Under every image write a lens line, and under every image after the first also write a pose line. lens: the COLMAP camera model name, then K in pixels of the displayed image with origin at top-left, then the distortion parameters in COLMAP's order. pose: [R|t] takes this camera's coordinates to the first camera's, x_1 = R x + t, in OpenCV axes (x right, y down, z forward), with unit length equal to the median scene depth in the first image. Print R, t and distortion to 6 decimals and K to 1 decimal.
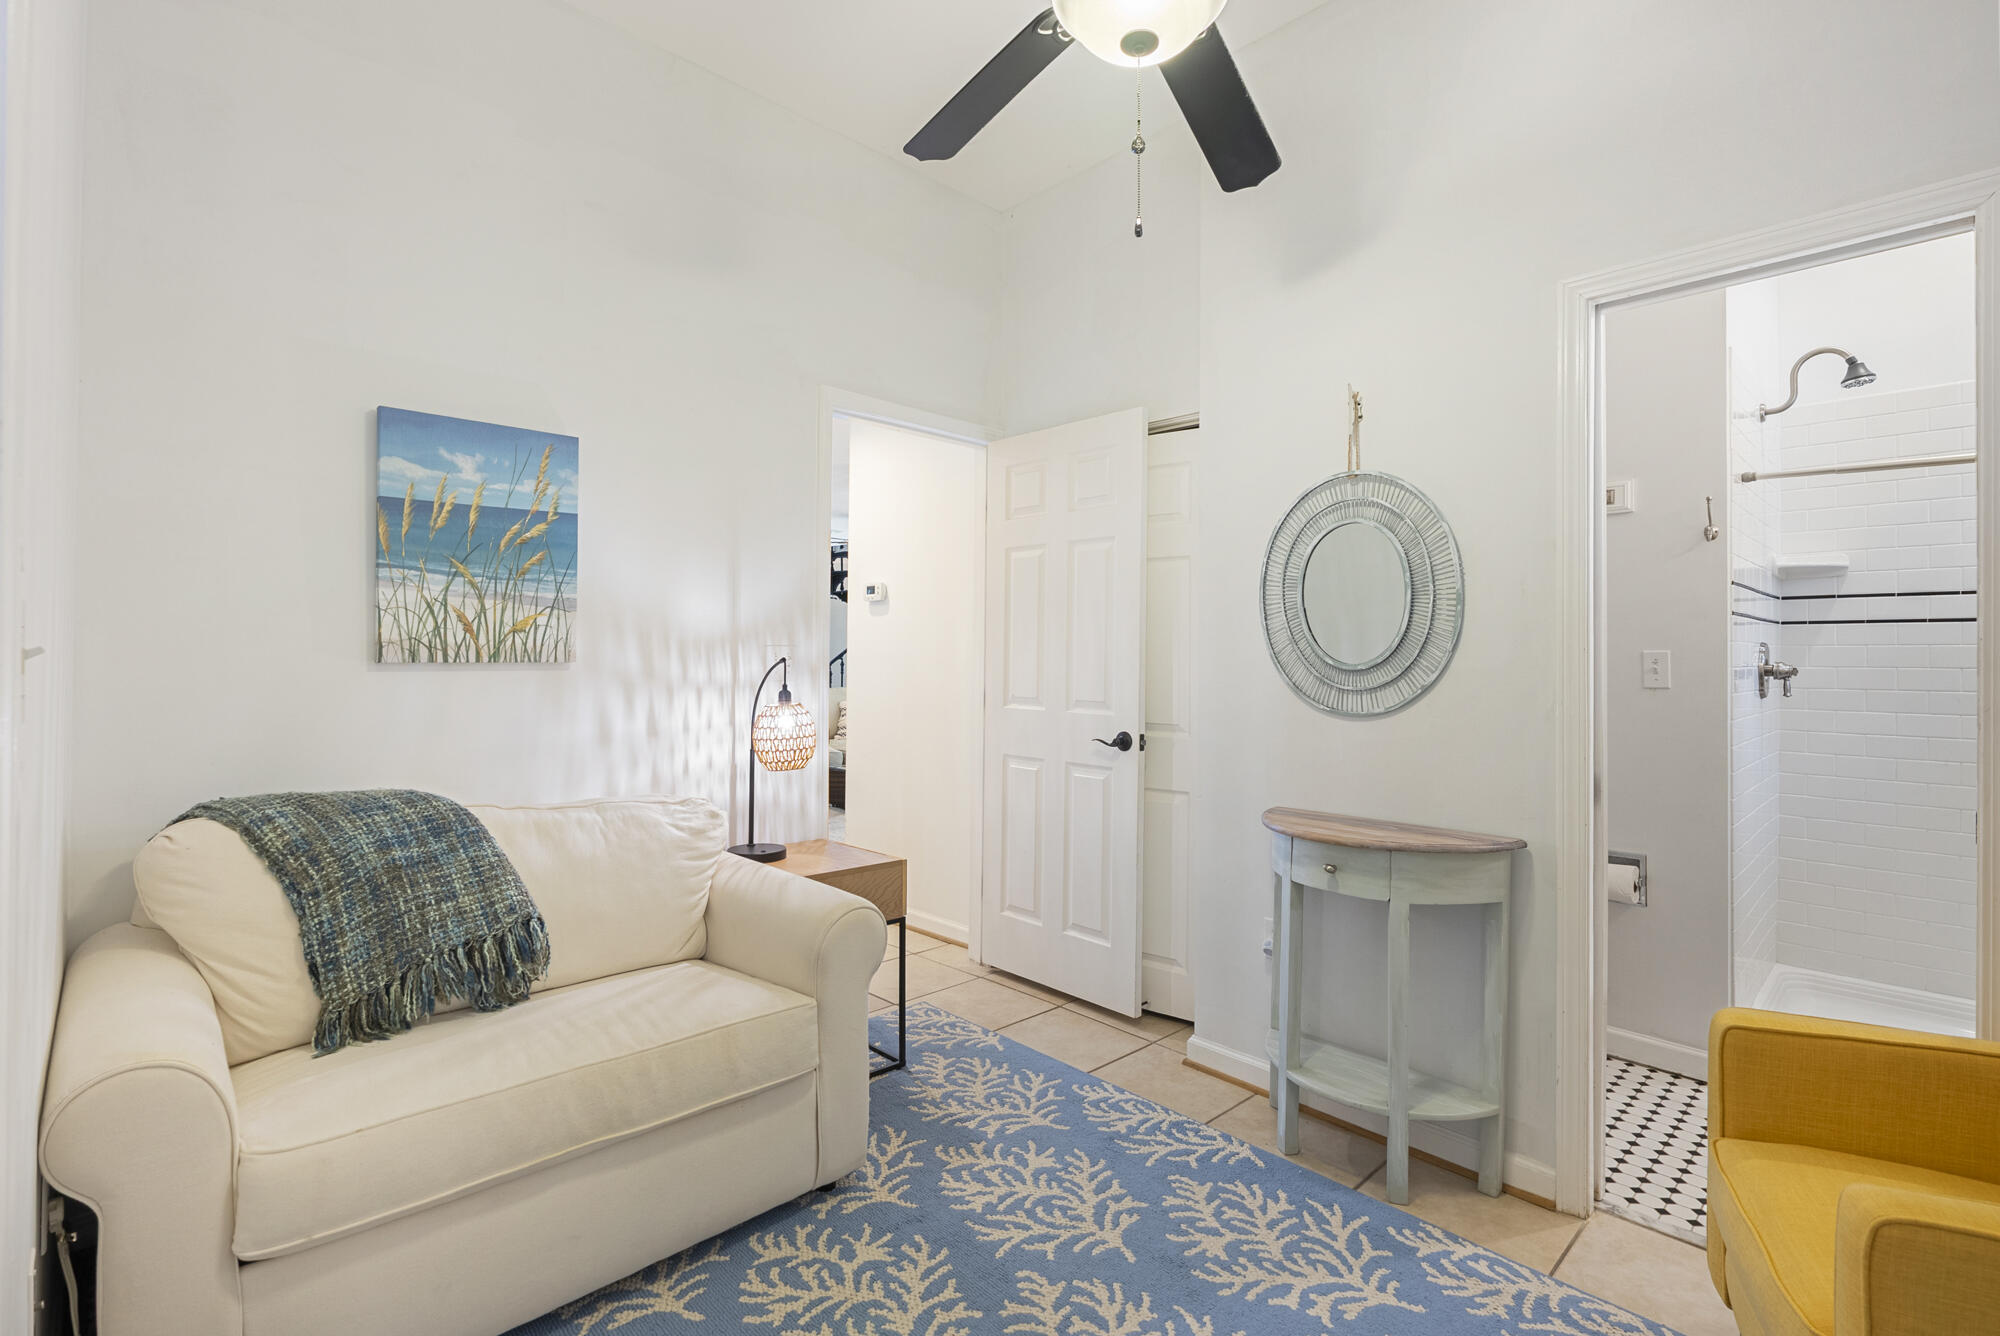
lens RADIAL K [[913.3, 0, 1000.0], [0, 913.3, 668.0], [0, 0, 1]] dist [-0.003260, 0.000709]
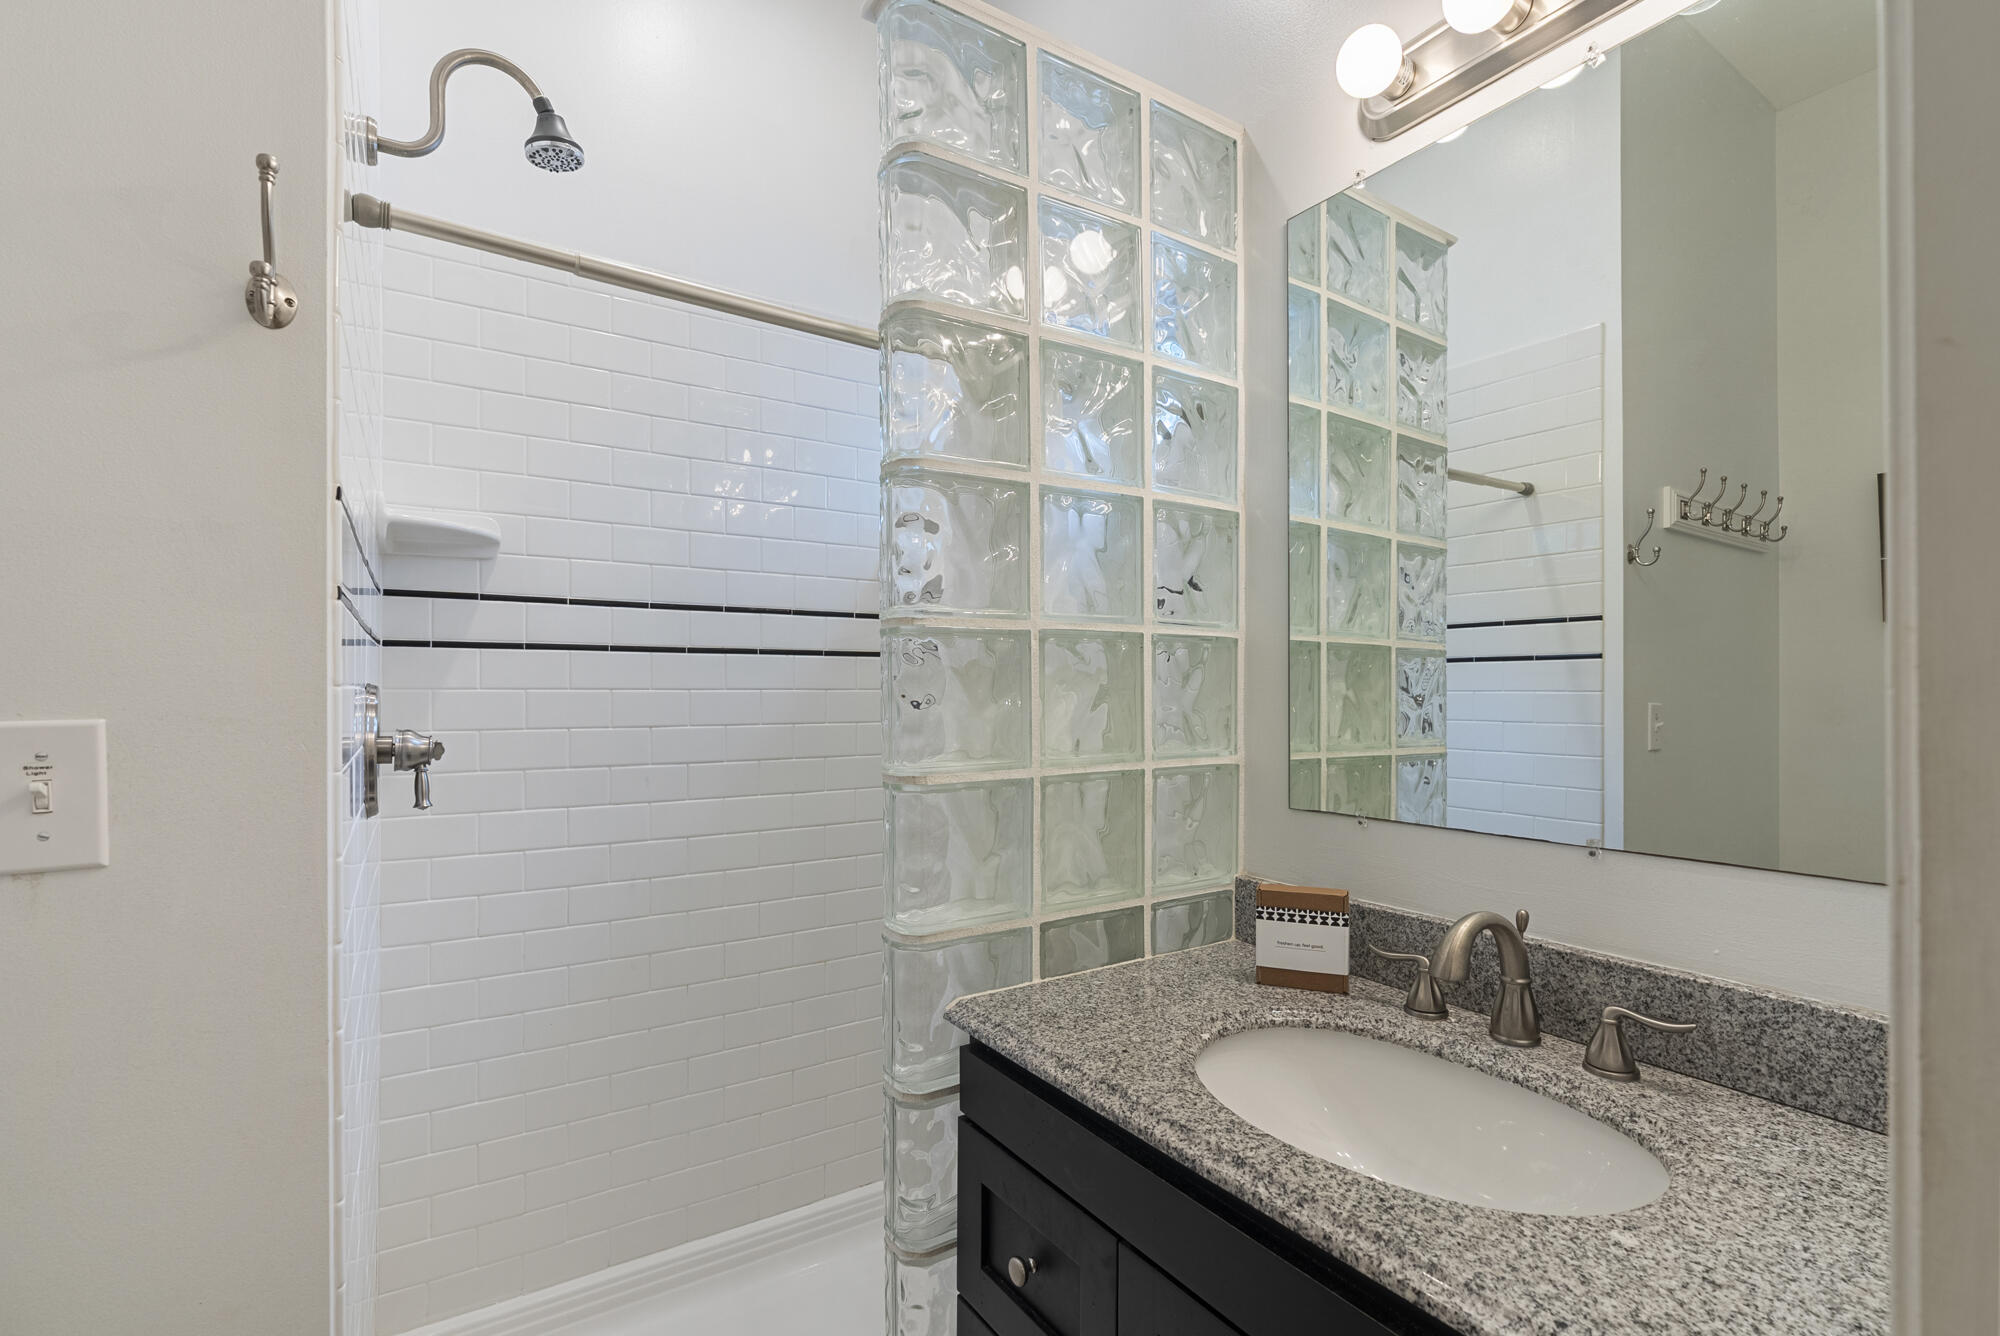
lens RADIAL K [[913.3, 0, 1000.0], [0, 913.3, 668.0], [0, 0, 1]] dist [-0.003260, 0.000709]
pose [[0.187274, 0.018275, 0.982138, 0.482879], [0.015063, 0.999656, -0.021473, -0.021869], [-0.982192, 0.018816, 0.186934, 0.642171]]
